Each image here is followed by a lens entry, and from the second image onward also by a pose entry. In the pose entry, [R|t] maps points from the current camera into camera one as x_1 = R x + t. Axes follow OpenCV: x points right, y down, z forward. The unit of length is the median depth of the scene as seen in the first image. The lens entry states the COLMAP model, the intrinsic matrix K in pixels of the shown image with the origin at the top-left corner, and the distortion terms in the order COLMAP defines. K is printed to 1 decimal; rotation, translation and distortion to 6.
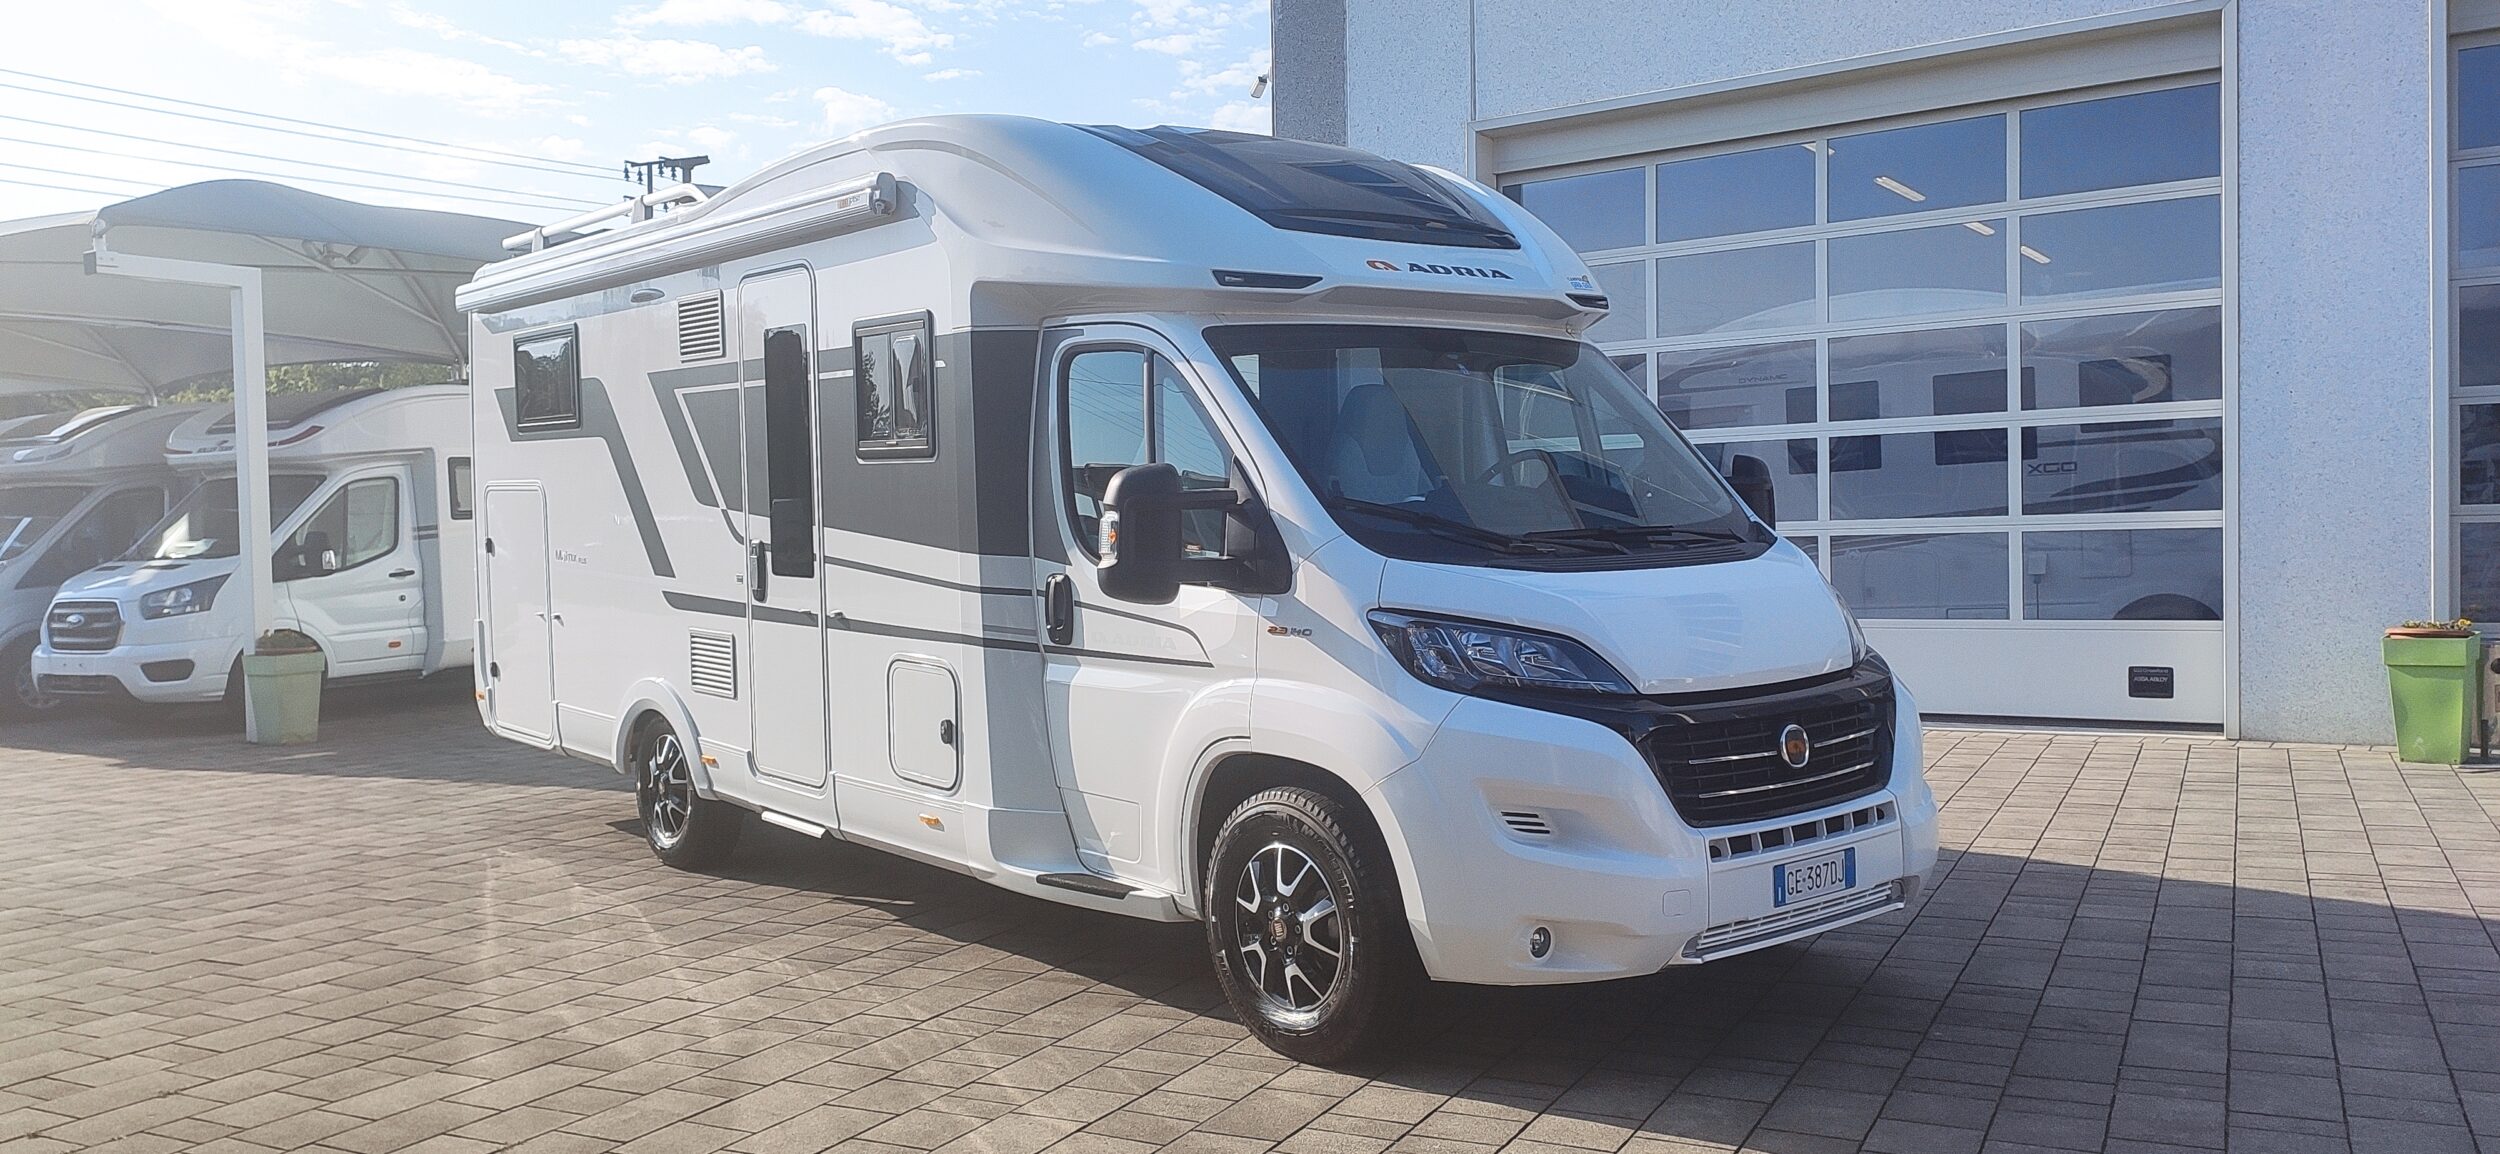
lens RADIAL K [[1681.8, 0, 1292.2], [0, 1681.8, 575.6], [0, 0, 1]] dist [0.078091, 0.000554]
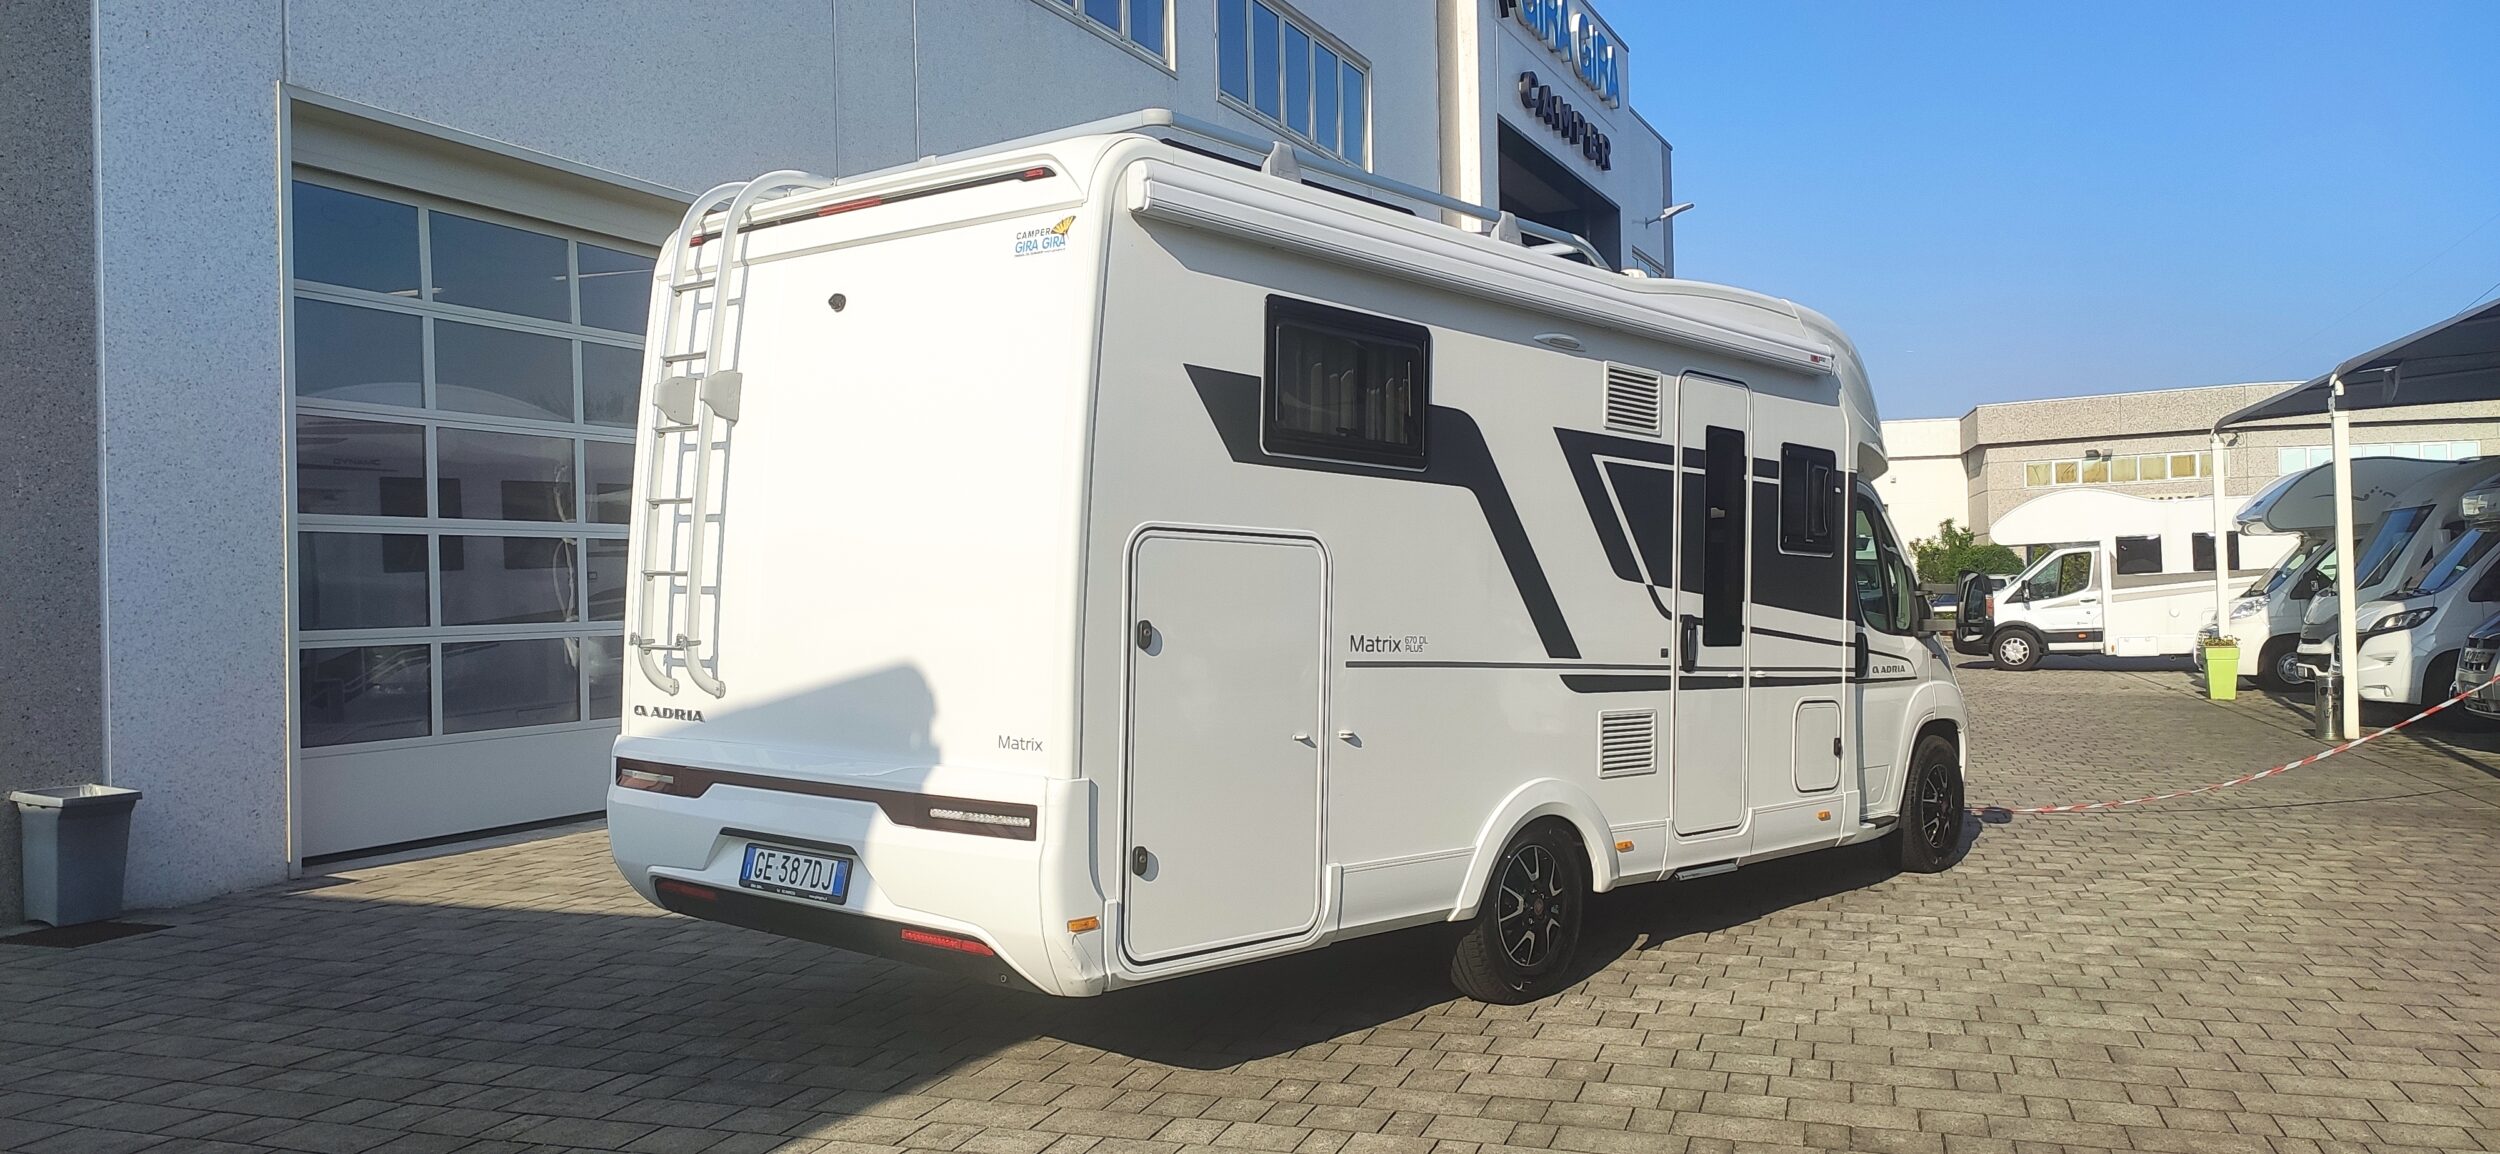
lens RADIAL K [[1681.8, 0, 1292.2], [0, 1681.8, 575.6], [0, 0, 1]] dist [0.078091, 0.000554]
pose [[-0.063436, 0.033801, 0.997413, -1.341857], [0.045139, 0.998501, -0.030967, -0.023373], [-0.996965, 0.043058, -0.064866, 1.294063]]
